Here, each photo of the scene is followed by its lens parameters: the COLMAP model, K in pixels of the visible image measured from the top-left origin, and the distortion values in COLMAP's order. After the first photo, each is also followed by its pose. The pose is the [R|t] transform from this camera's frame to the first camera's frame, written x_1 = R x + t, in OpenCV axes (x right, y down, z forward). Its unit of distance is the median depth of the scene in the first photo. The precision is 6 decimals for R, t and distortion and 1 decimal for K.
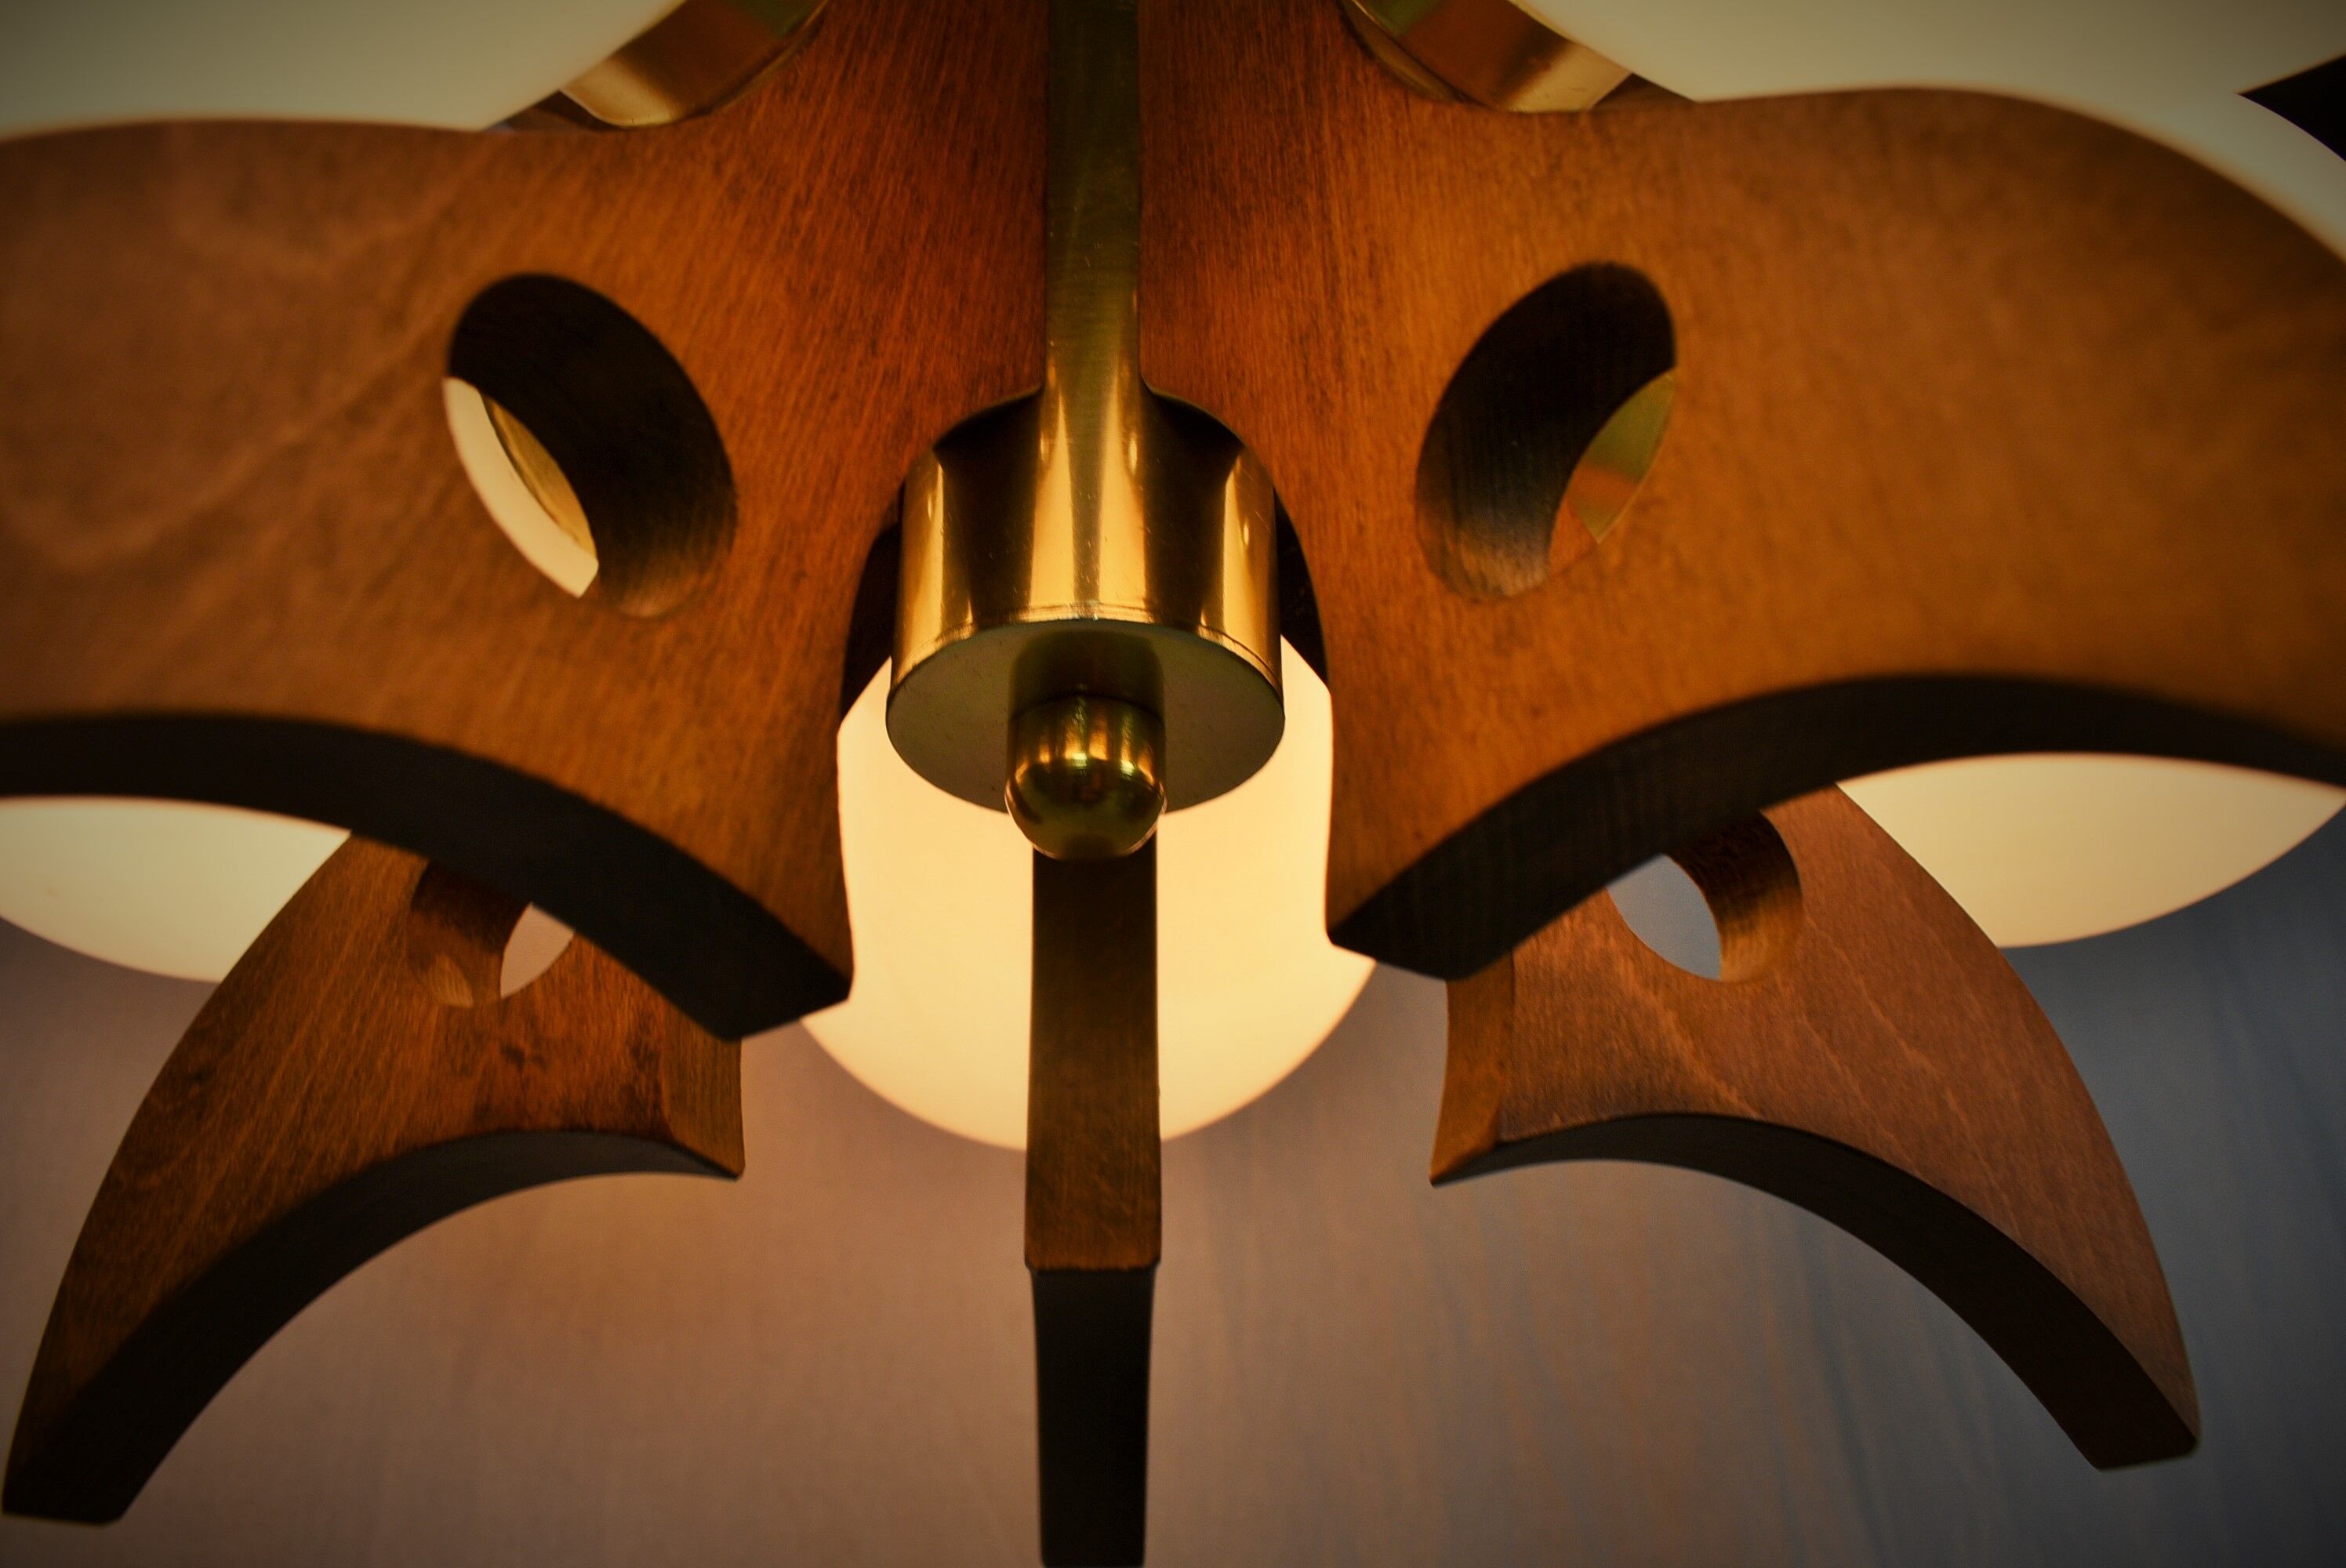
lens RADIAL K [[1748.0, 0, 1166.9], [0, 1748.0, 775.6], [0, 0, 1]] dist [-0.012006, -0.001062]
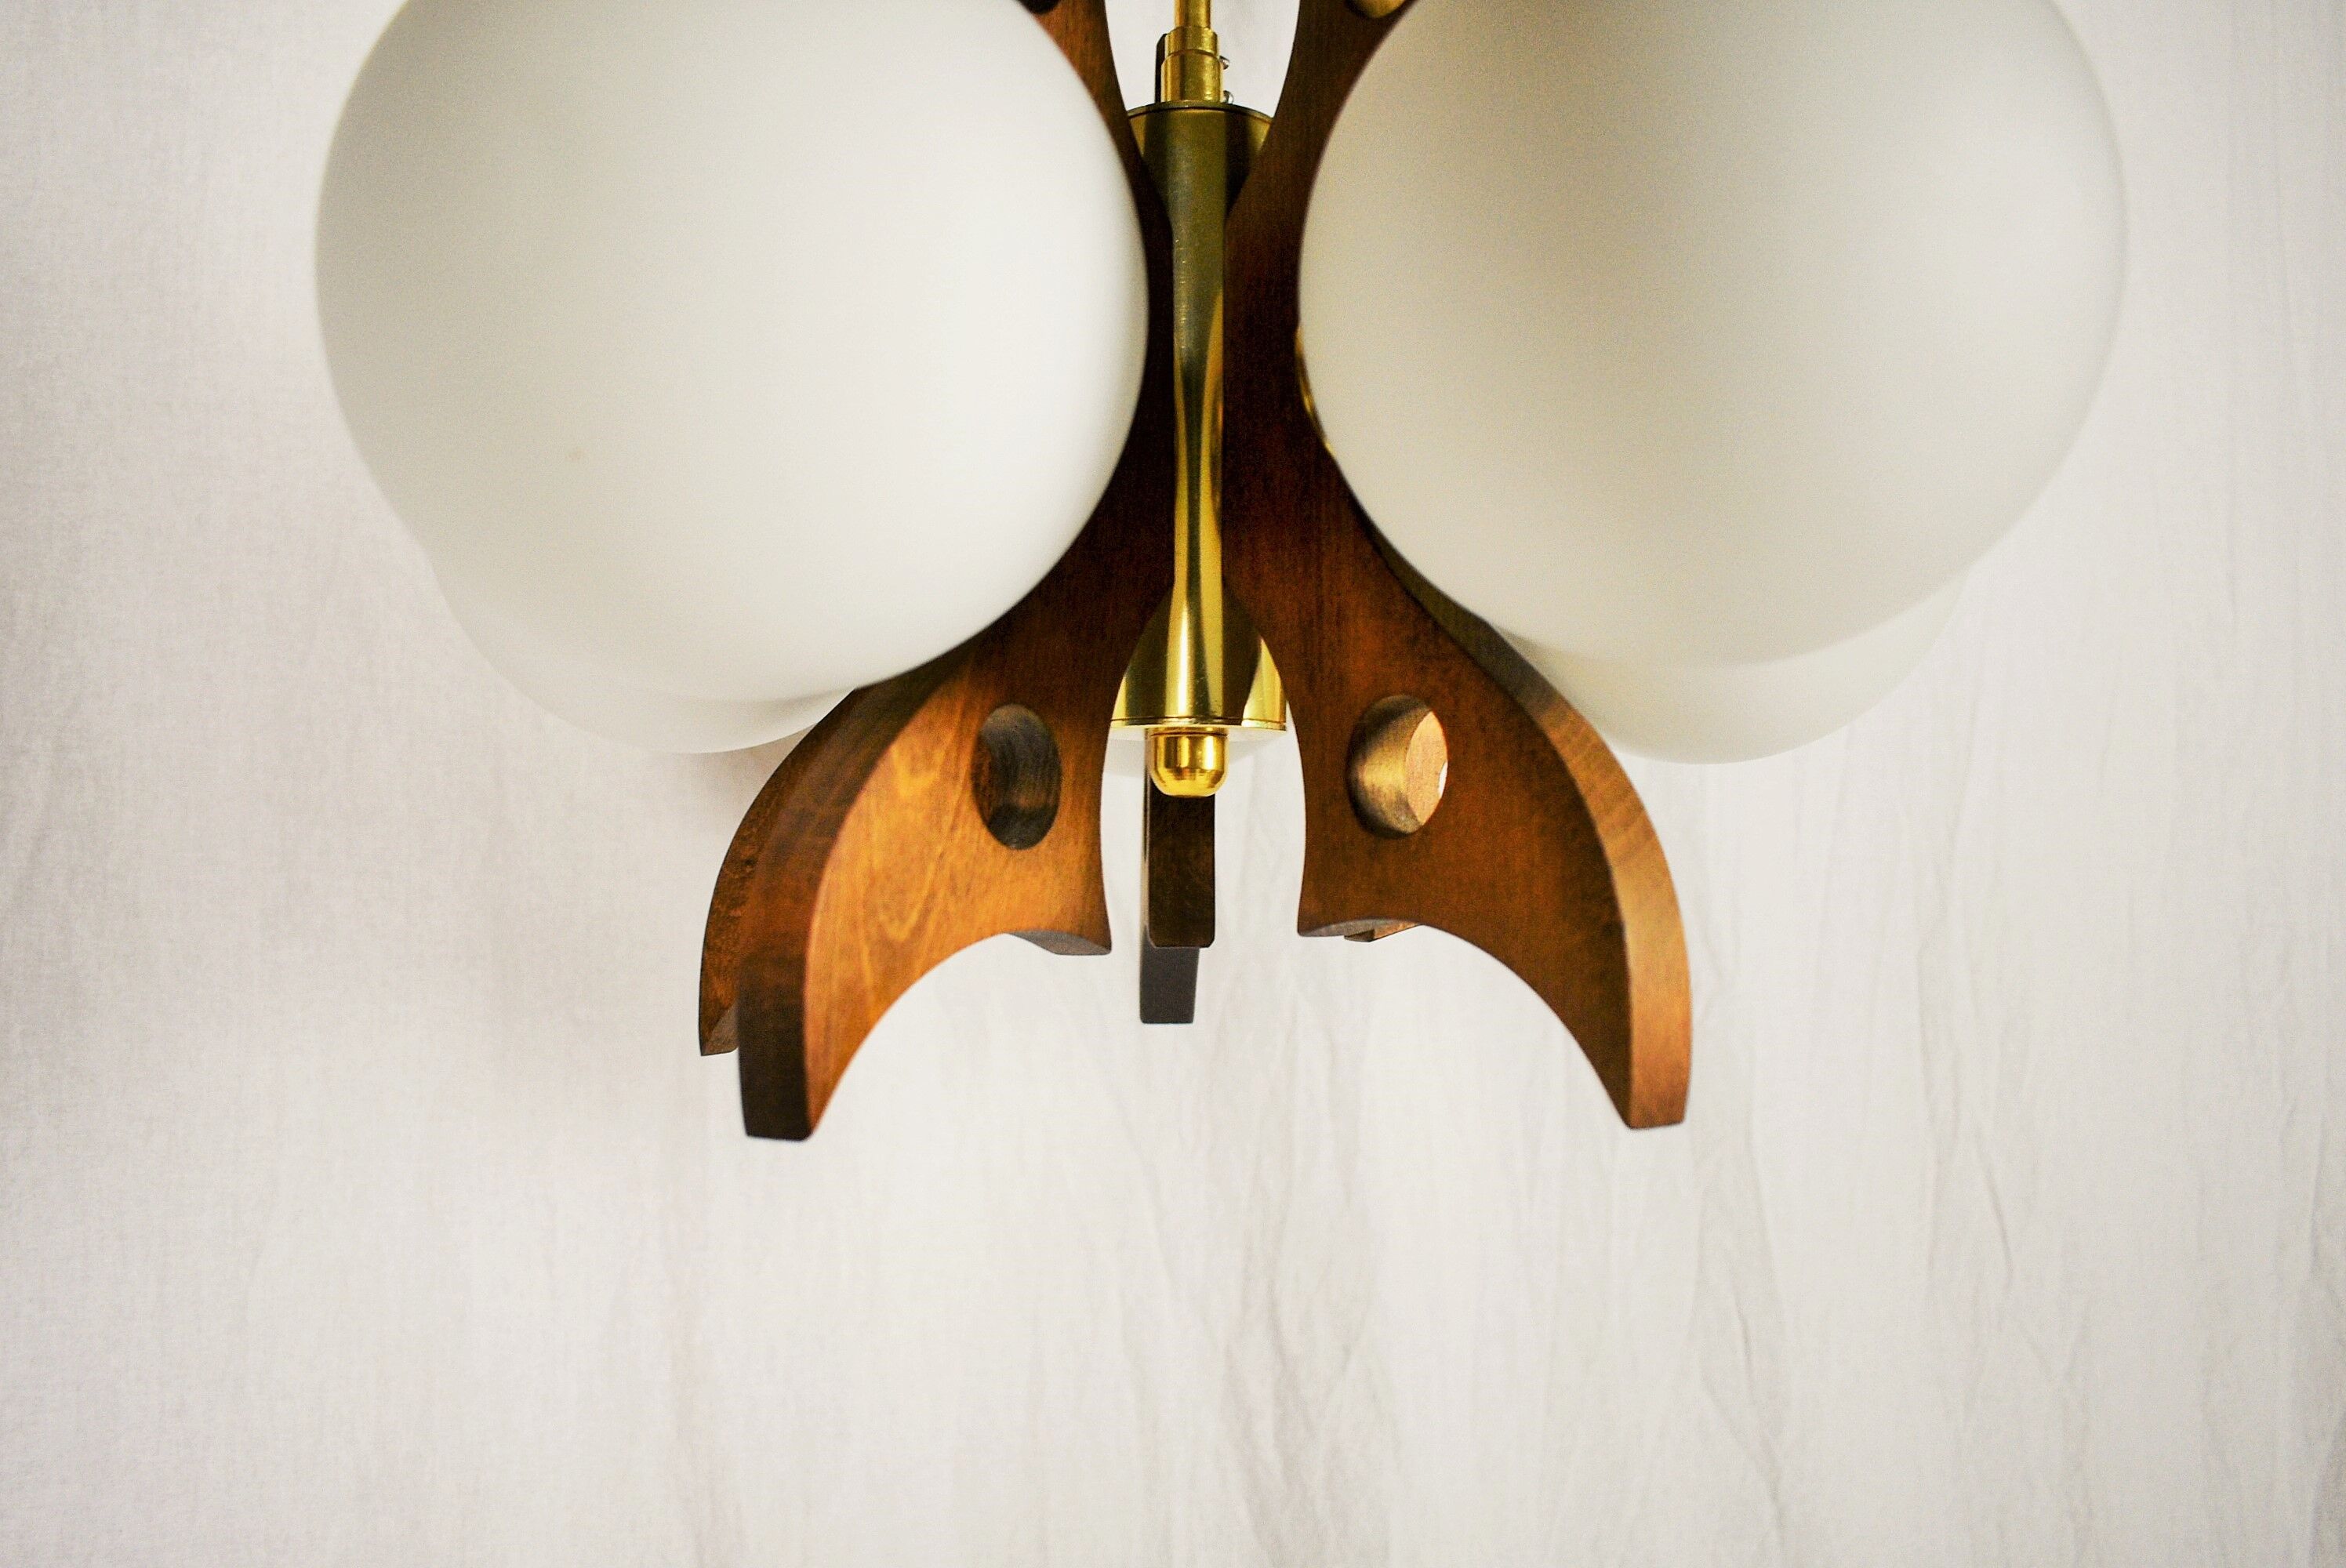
lens RADIAL K [[1748.0, 0, 1172.5], [0, 1748.0, 771.3], [0, 0, 1]] dist [-0.012006, -0.001062]
pose [[0.999716, 0.020028, 0.012879, -0.097744], [-0.023648, 0.898313, 0.438719, -0.937599], [-0.002782, -0.438900, 0.898532, -0.896631]]
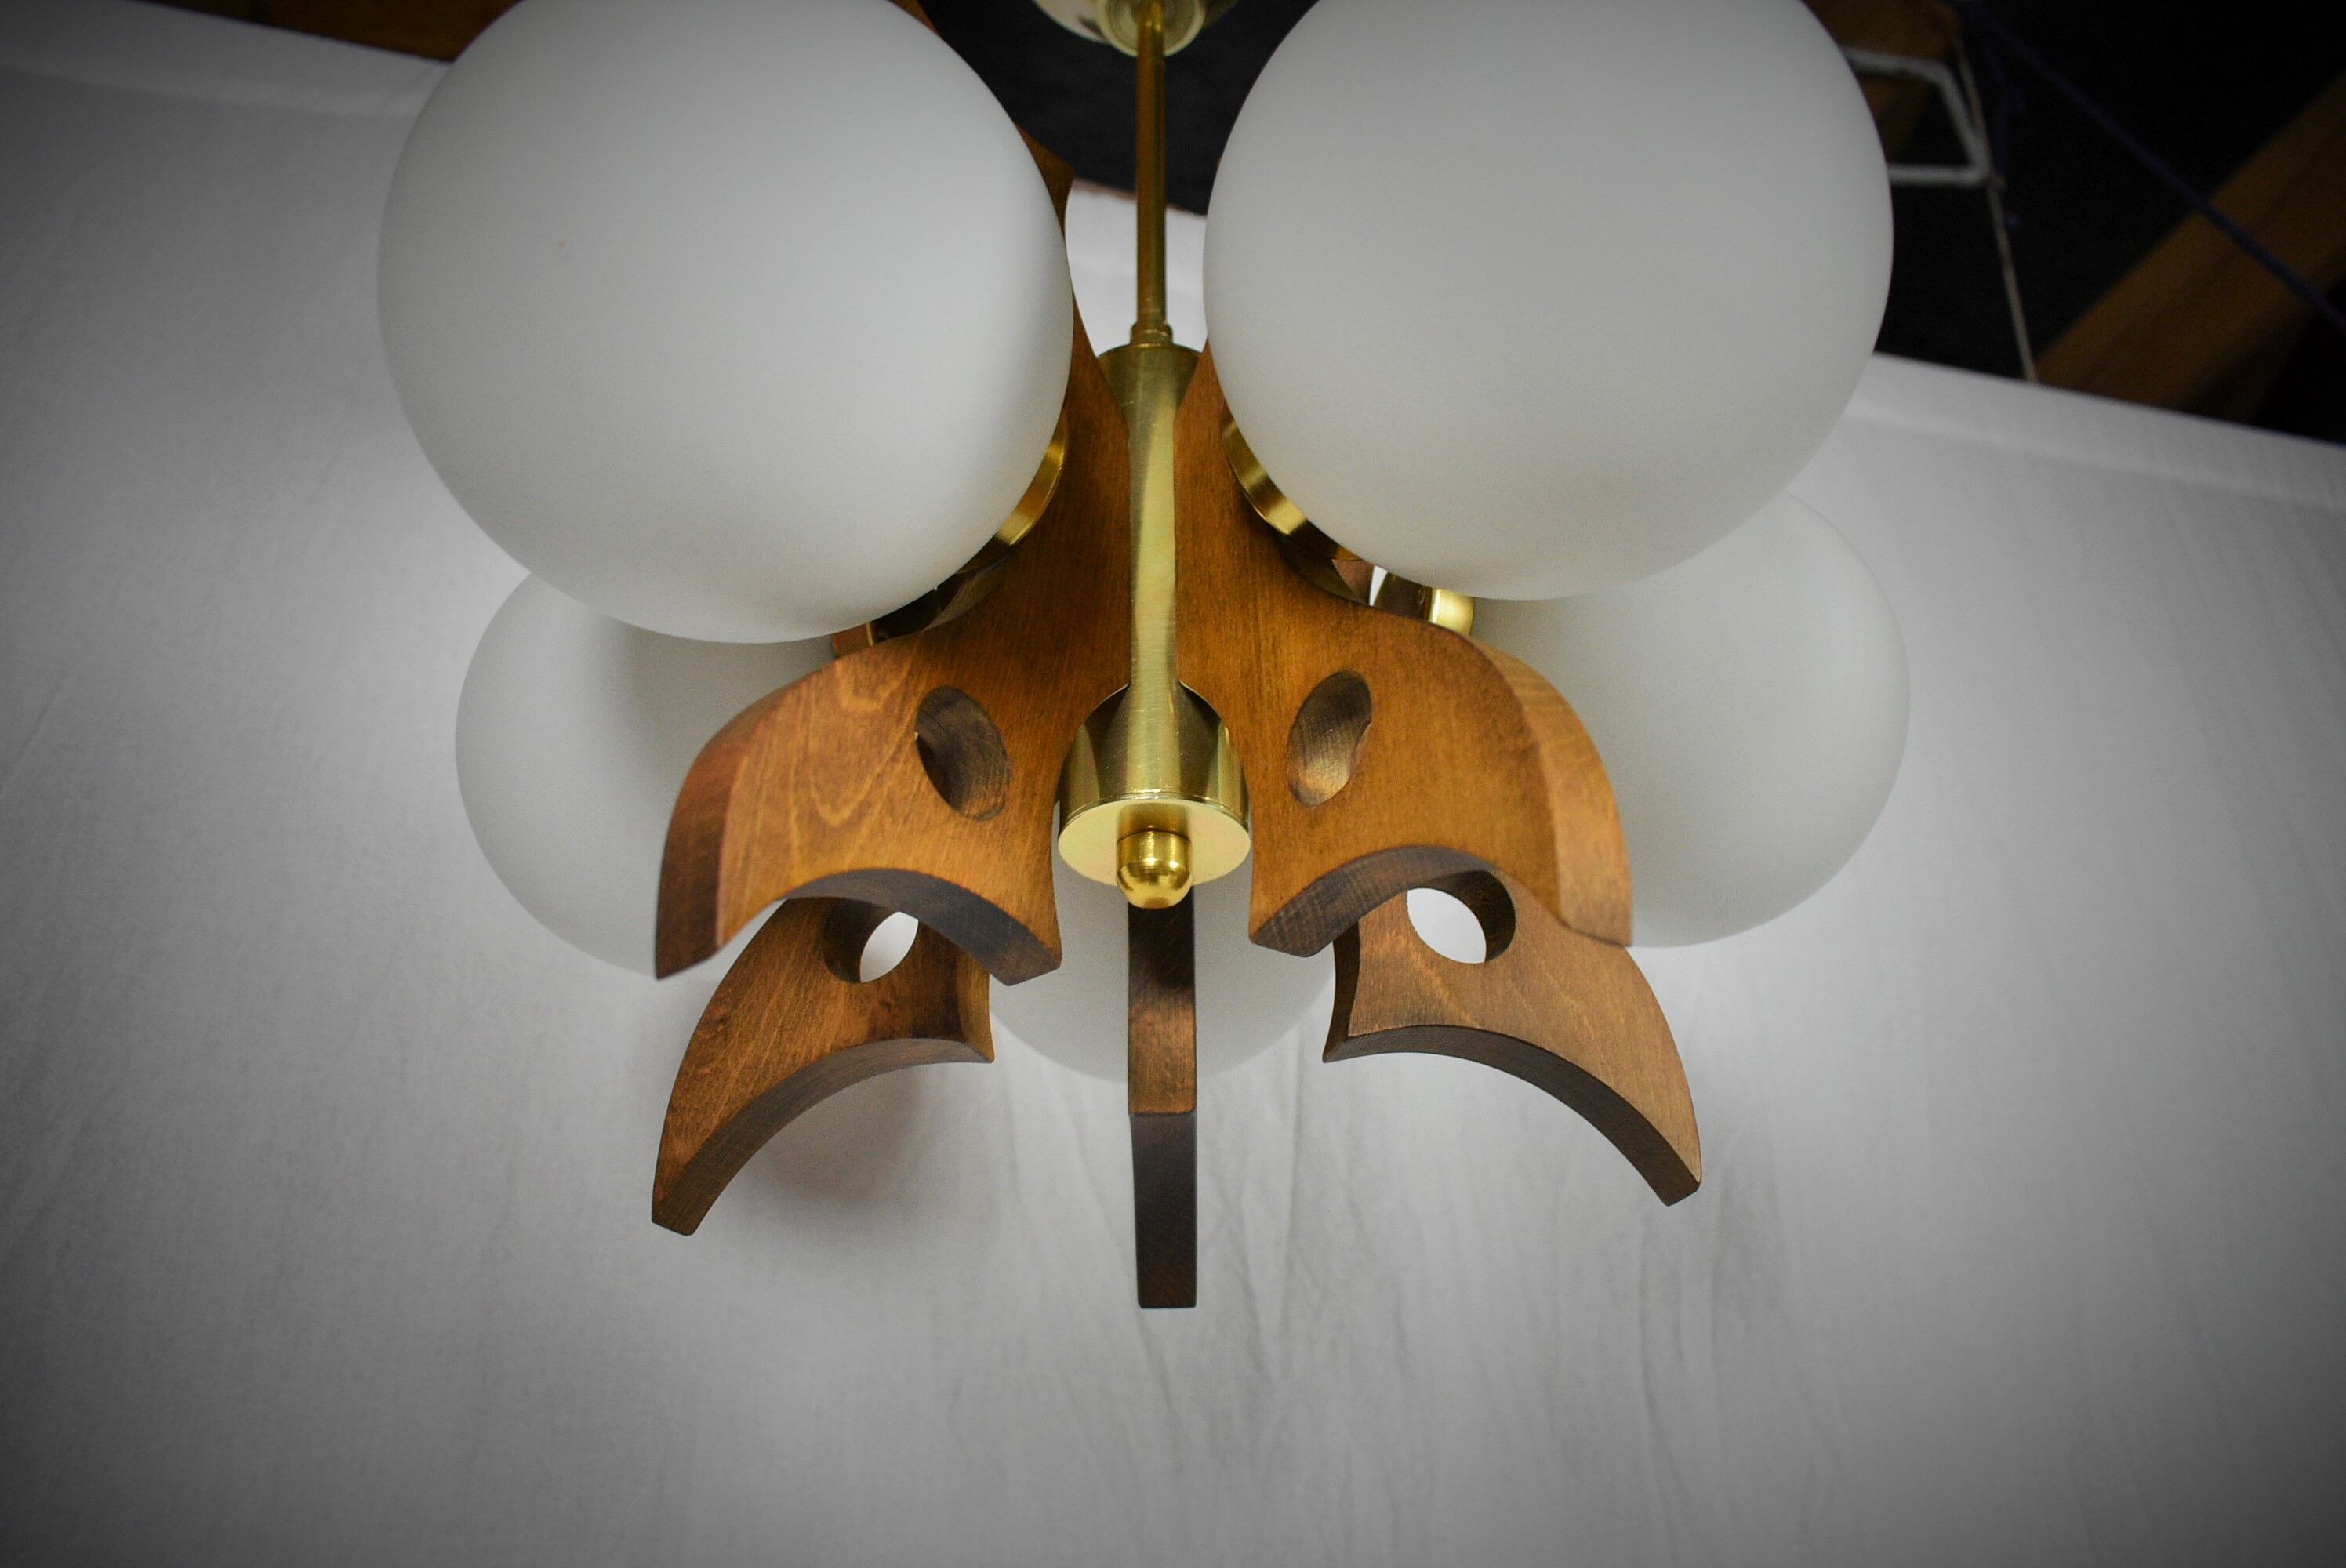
lens RADIAL K [[1748.0, 0, 1152.5], [0, 1748.0, 786.8], [0, 0, 1]] dist [-0.012006, -0.001062]
pose [[0.998424, -0.018253, -0.053073, 0.068157], [0.017446, 0.999726, -0.015619, -0.067889], [0.053344, 0.014668, 0.998468, -1.145027]]
